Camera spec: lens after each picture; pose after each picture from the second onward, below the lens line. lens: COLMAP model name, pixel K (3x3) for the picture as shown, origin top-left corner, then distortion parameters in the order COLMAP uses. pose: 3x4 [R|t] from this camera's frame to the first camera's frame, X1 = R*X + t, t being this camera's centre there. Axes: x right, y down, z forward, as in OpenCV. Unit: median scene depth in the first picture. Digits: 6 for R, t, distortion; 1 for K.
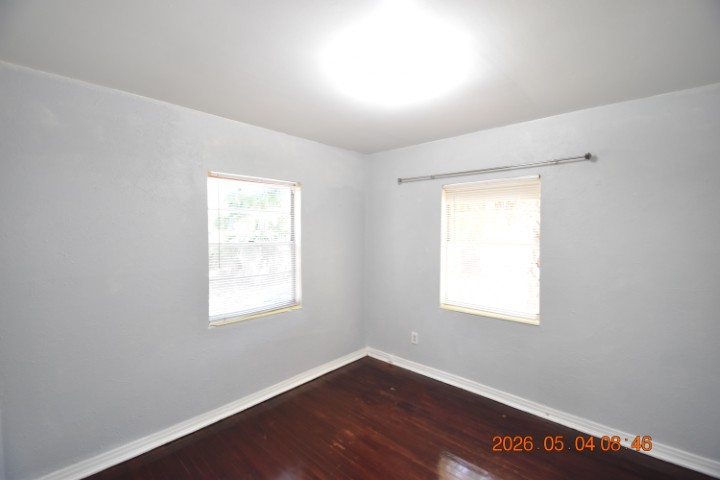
lens RADIAL K [[315.3, 0, 361.0], [0, 315.3, 240.5], [0, 0, 1]] dist [0.005694, -0.007786]
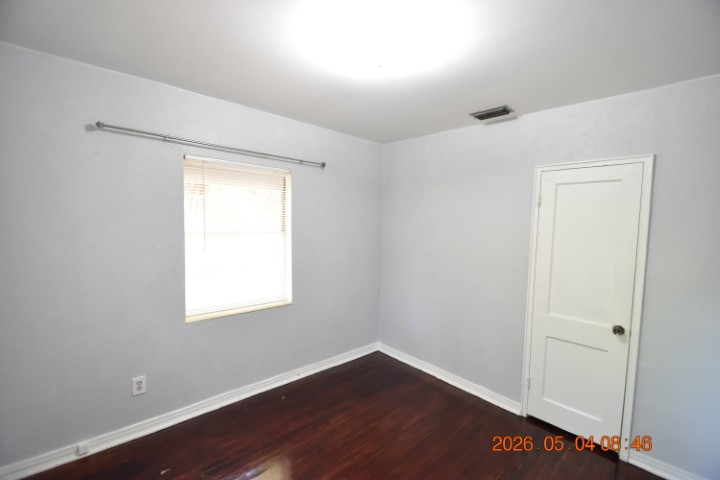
lens RADIAL K [[315.3, 0, 361.6], [0, 315.3, 238.3], [0, 0, 1]] dist [0.005694, -0.007786]
pose [[0.080795, -0.058931, 0.994987, -0.474844], [-0.001234, 0.998244, 0.059224, -0.029658], [-0.996730, -0.006013, 0.080580, 0.581847]]
